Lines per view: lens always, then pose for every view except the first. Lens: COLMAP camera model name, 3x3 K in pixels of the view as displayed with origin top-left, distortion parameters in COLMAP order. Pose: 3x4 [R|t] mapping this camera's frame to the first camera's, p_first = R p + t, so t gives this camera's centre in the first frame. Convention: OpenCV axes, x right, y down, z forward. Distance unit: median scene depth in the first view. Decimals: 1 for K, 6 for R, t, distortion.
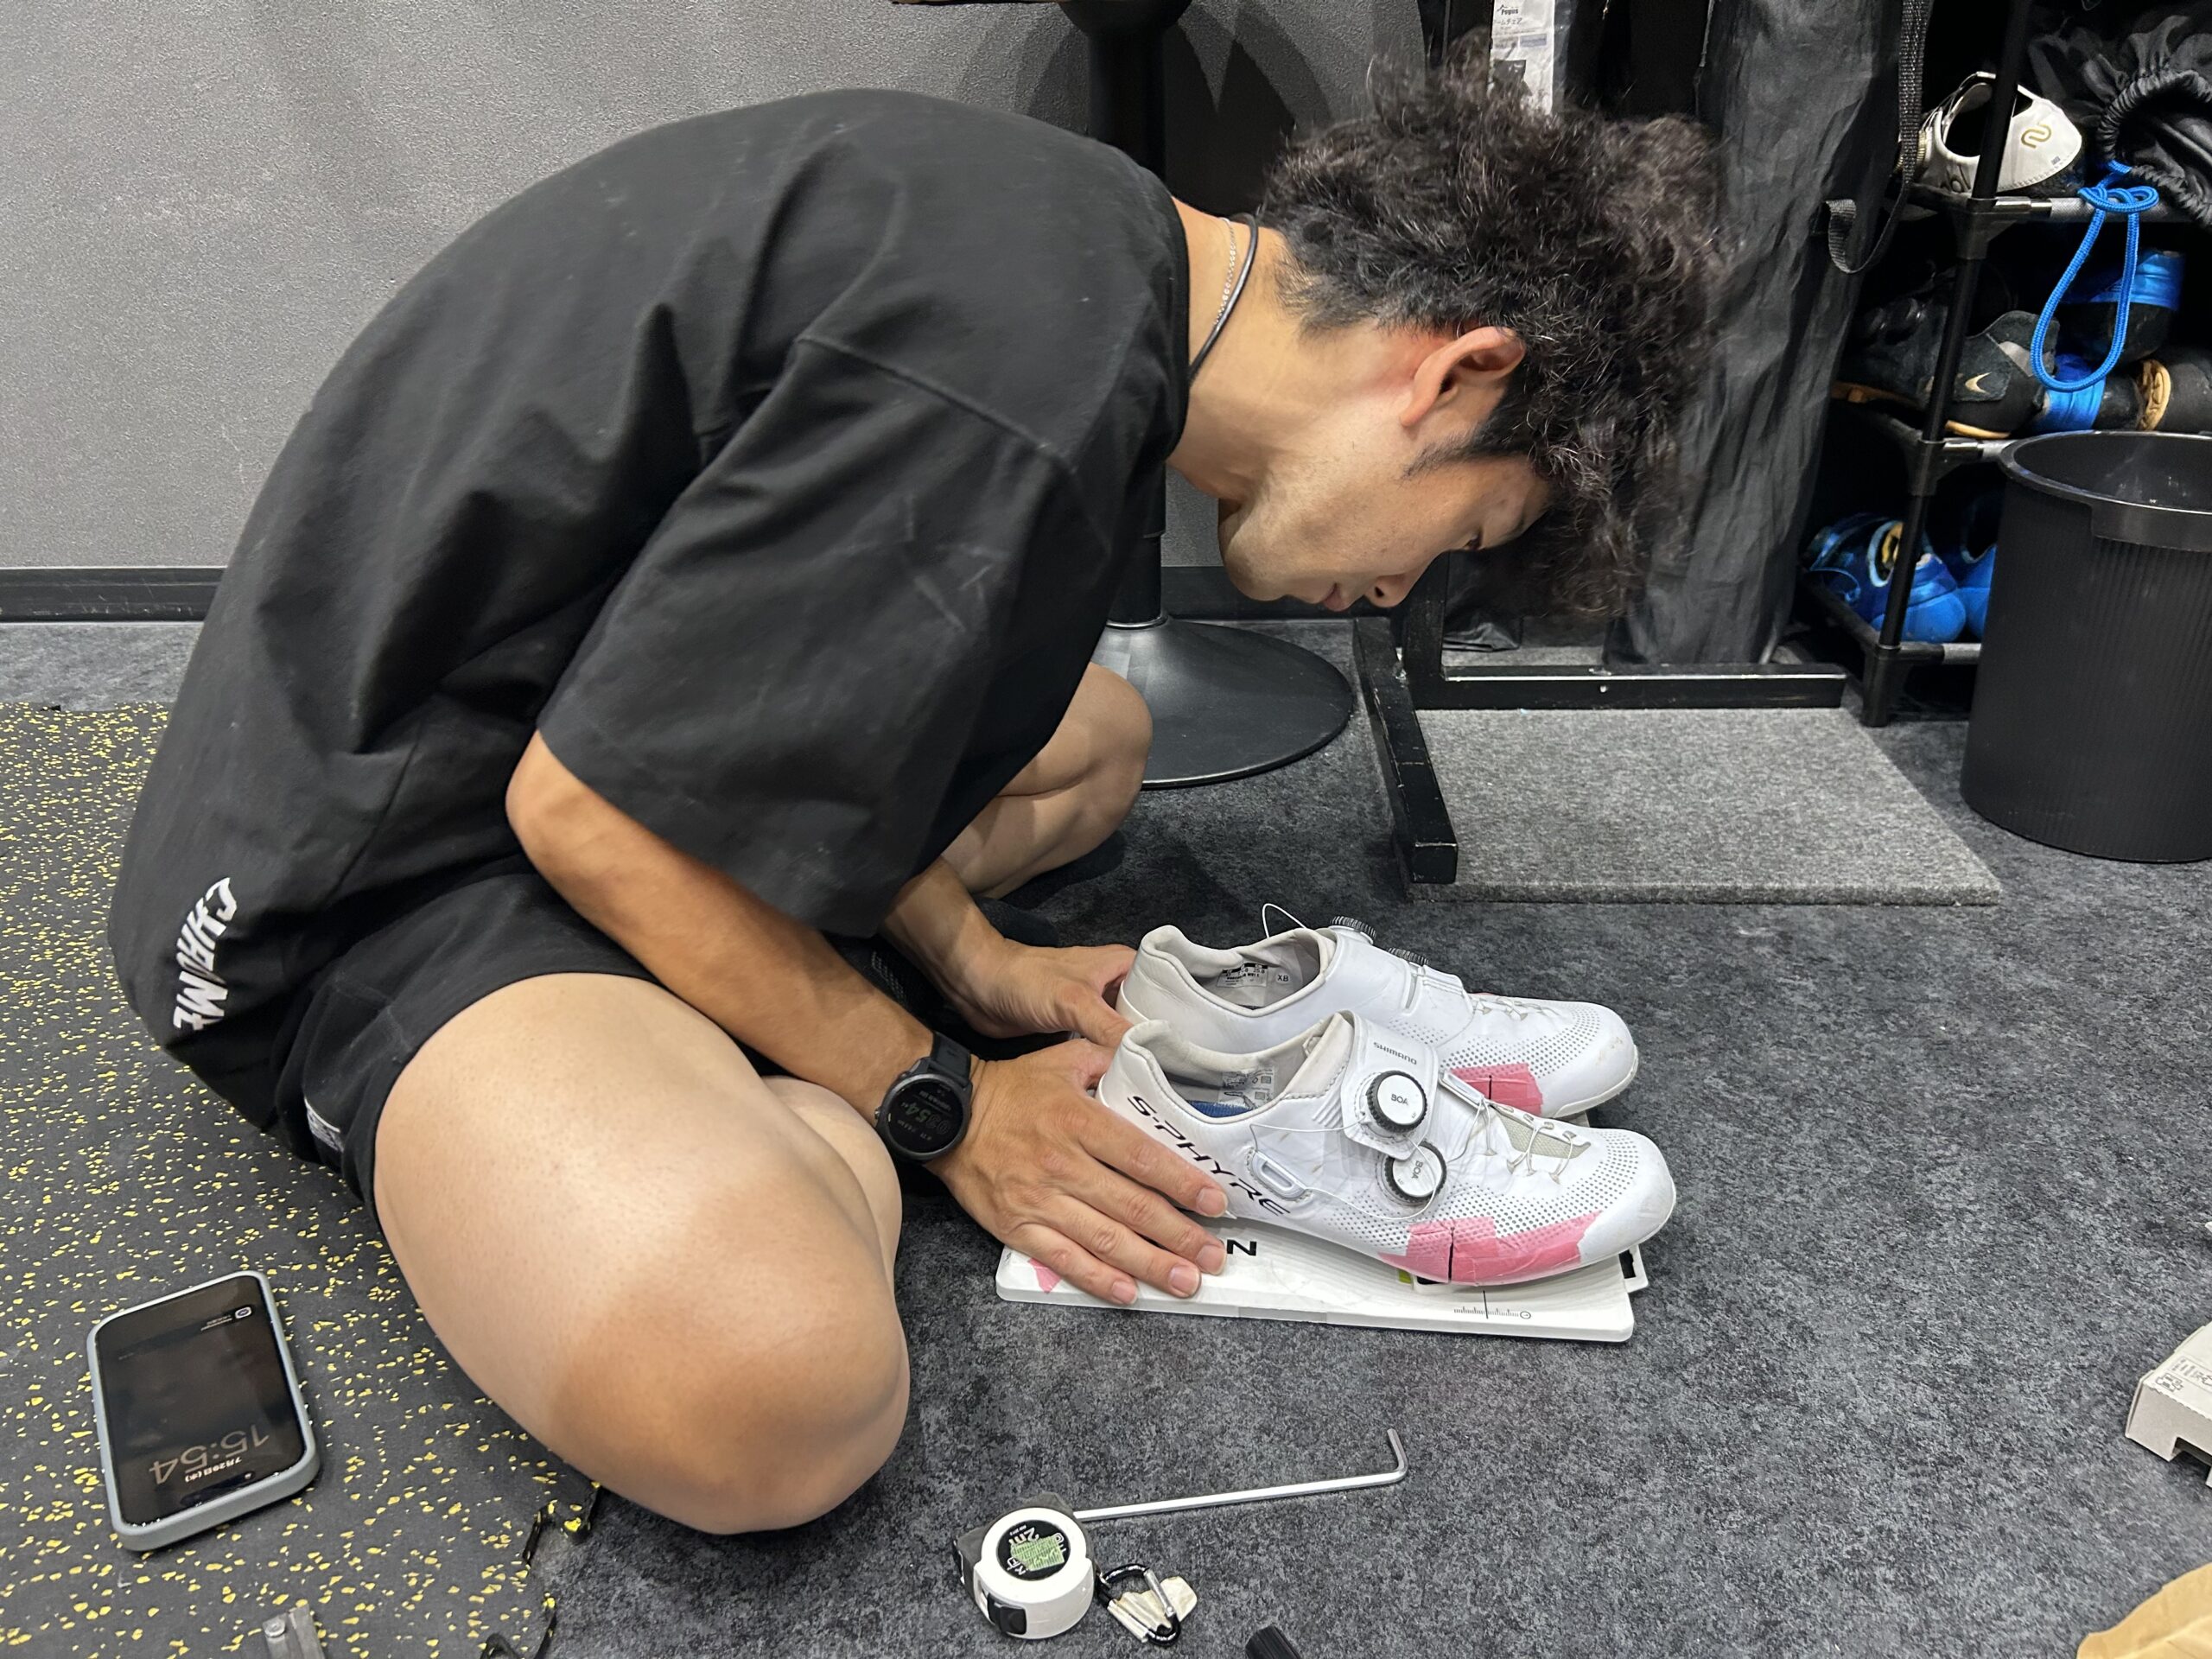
lens RADIAL K [[1656.1, 0, 1106.0], [0, 1656.1, 829.5], [0, 0, 1]] dist [0.037649, -0.045894]
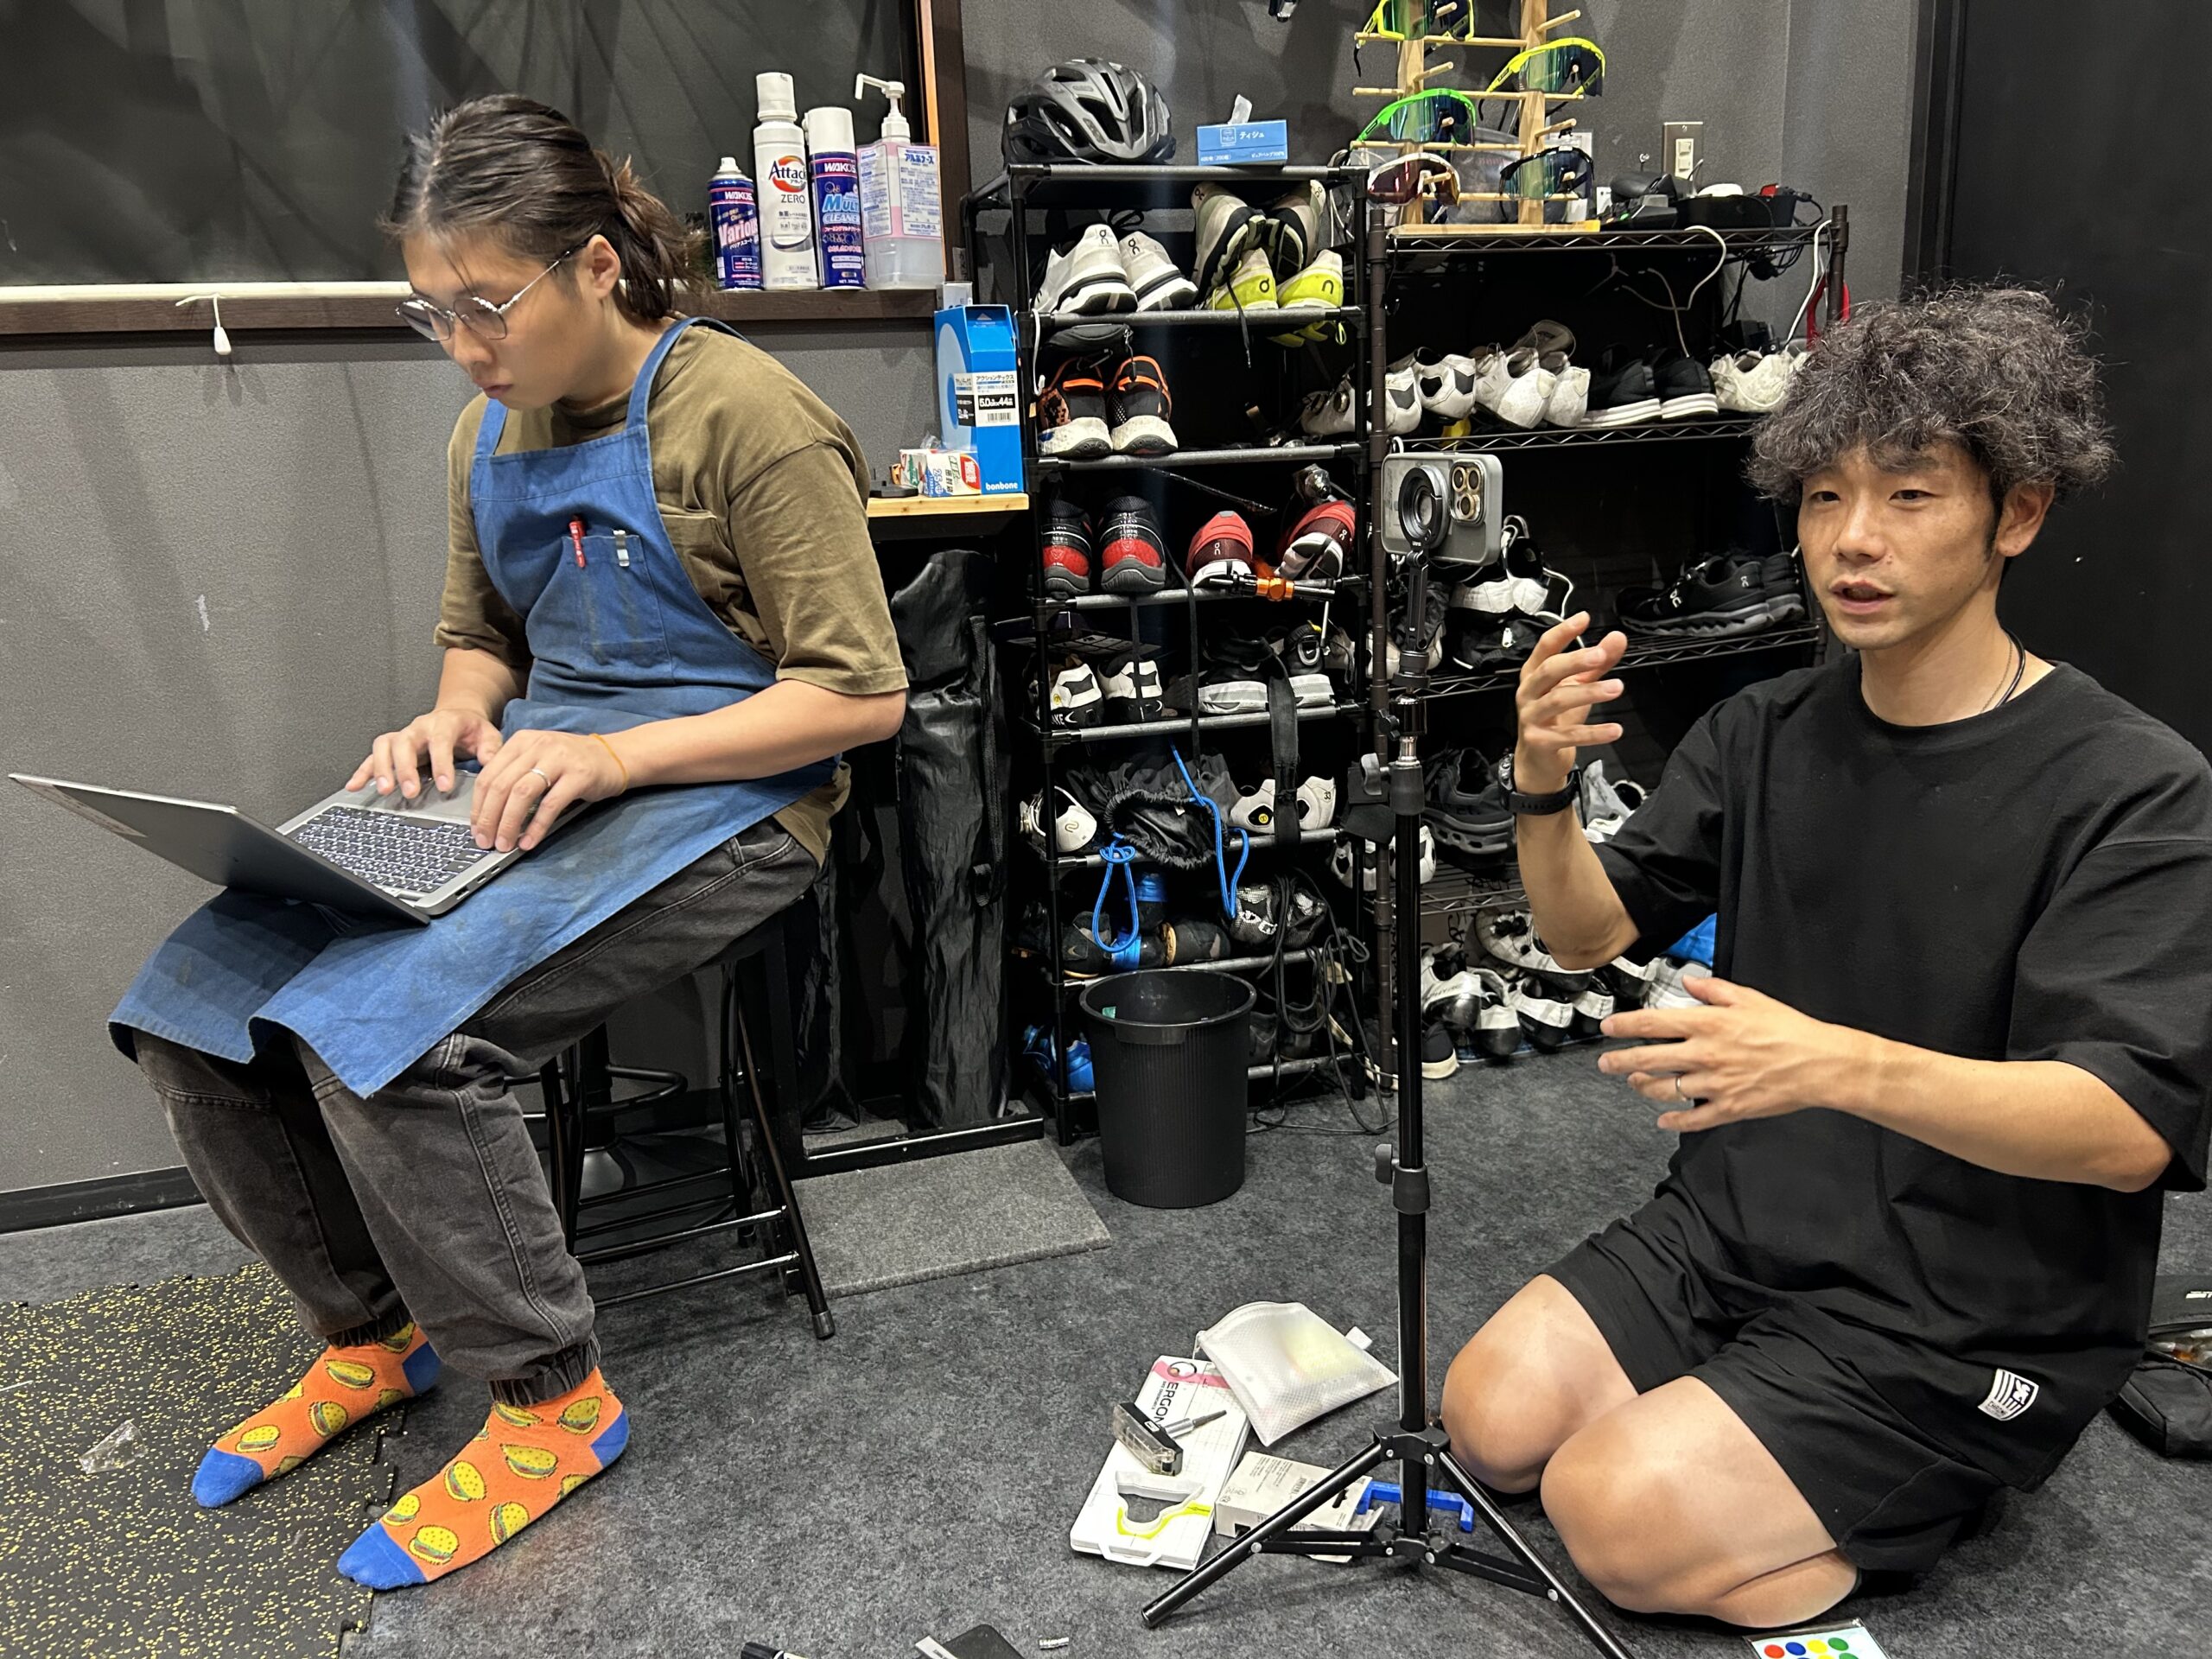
lens RADIAL K [[1638.2, 0, 1089.6], [0, 1638.2, 834.6], [0, 0, 1]] dist [0.134999, -0.254716]
pose [[0.943606, -0.096025, 0.316840, -0.013011], [0.170186, 0.961578, -0.215417, -0.003268], [-0.283981, 0.257191, 0.923692, -0.752307]]
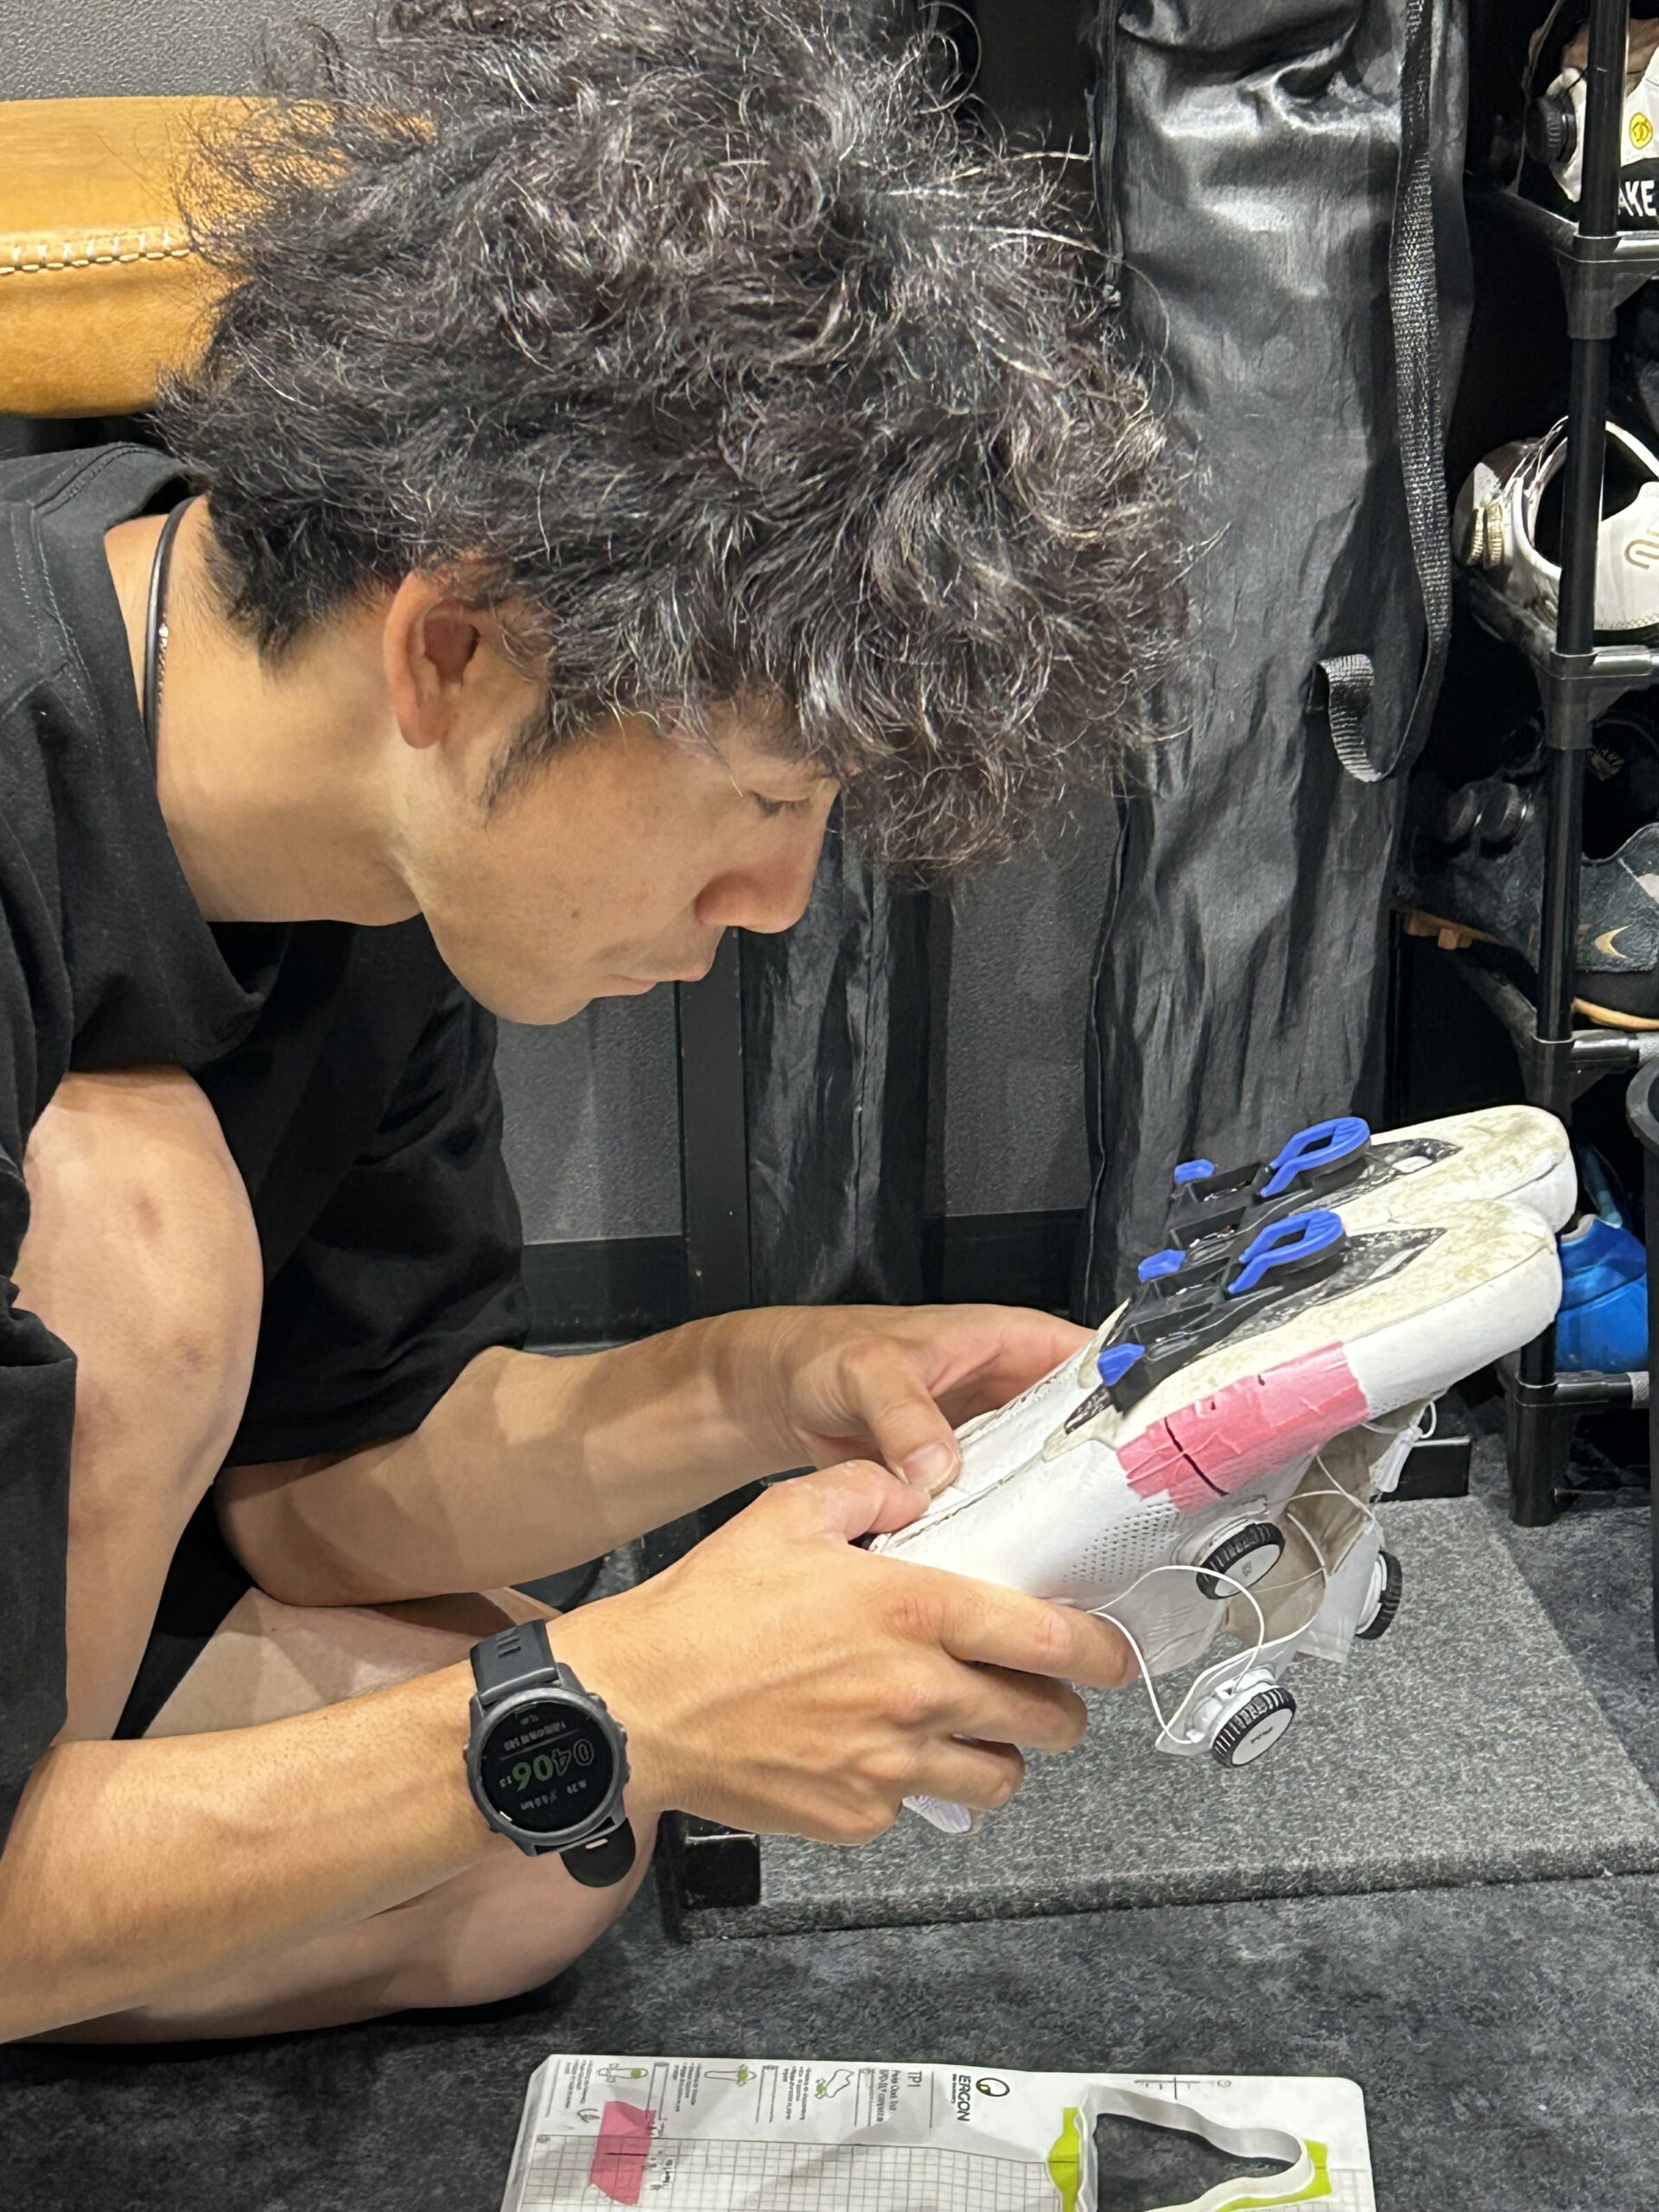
lens RADIAL K [[4134.0, 0, 867.5], [0, 4134.0, 1113.3], [0, 0, 1]] dist [0.164233, -0.160758]
pose [[0.985829, -0.051638, 0.159609, 0.035901], [0.069451, 0.991709, -0.108119, -0.077390], [-0.152702, 0.117672, 0.981242, -0.415632]]
